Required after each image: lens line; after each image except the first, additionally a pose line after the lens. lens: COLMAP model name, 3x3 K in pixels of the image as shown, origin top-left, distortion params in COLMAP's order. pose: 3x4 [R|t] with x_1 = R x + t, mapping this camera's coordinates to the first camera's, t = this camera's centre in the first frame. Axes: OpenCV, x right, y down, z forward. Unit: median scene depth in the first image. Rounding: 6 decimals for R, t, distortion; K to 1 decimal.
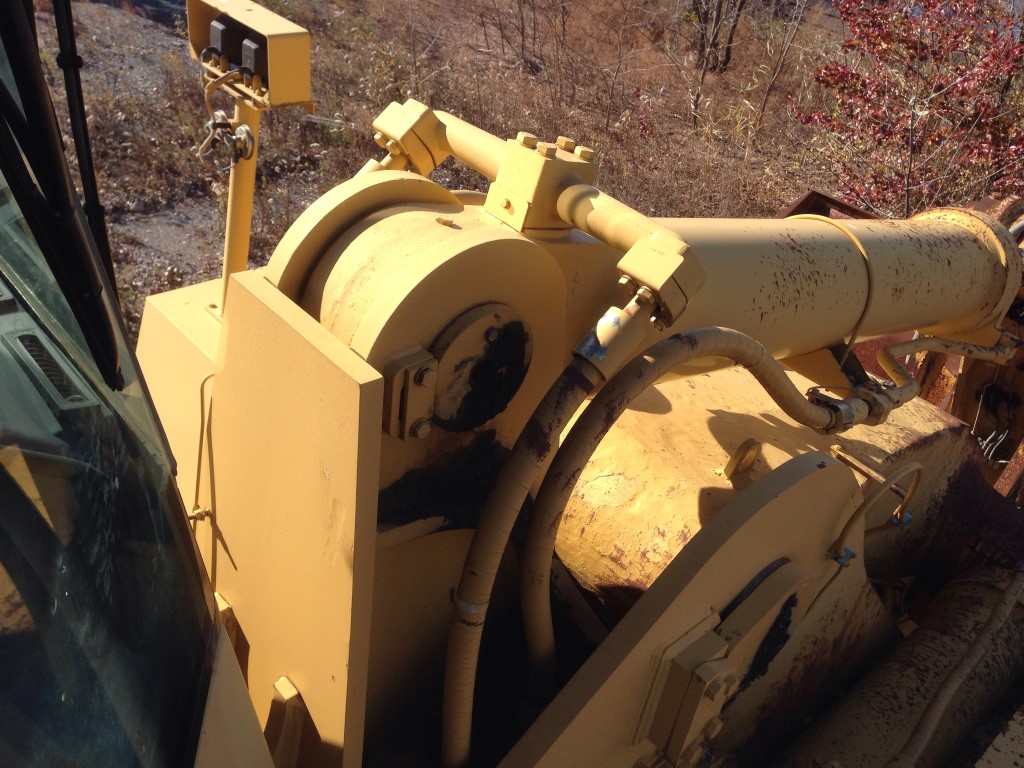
lens RADIAL K [[916.3, 0, 508.3], [0, 916.3, 384.7], [0, 0, 1]] dist [0.122572, -0.222351]
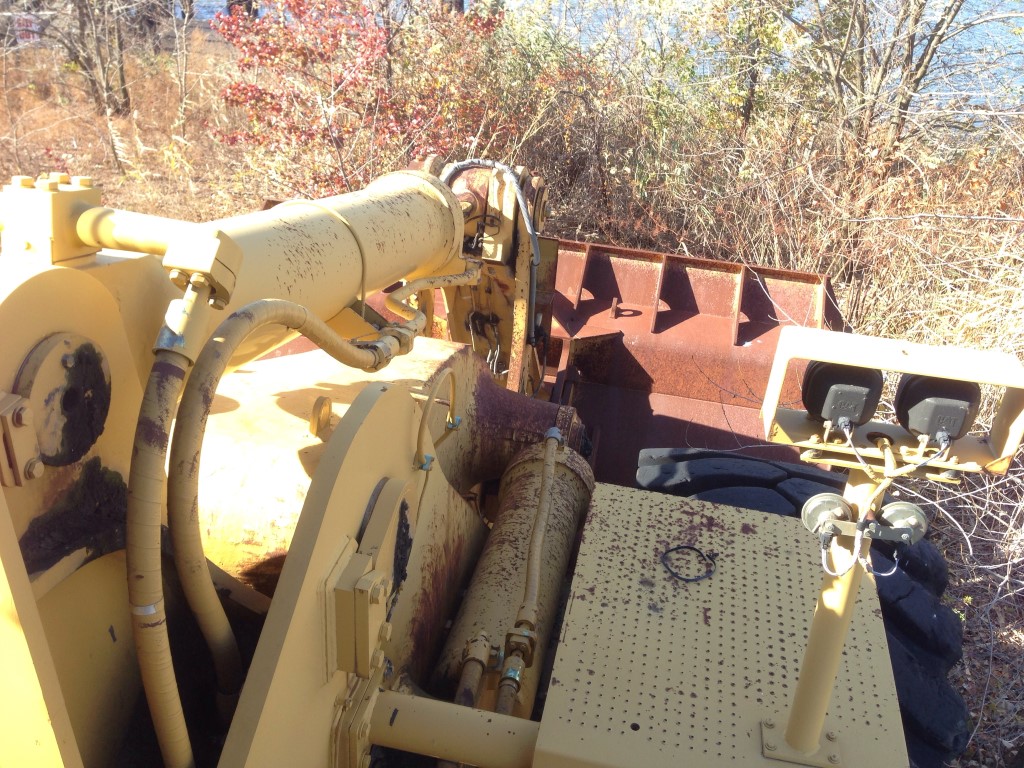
lens RADIAL K [[916.3, 0, 508.3], [0, 916.3, 384.7], [0, 0, 1]] dist [0.122572, -0.222351]
pose [[0.808763, -0.350827, 0.472040, -0.089706], [0.363213, 0.929200, 0.068289, 0.058184], [-0.462577, 0.116222, 0.878928, -0.116594]]
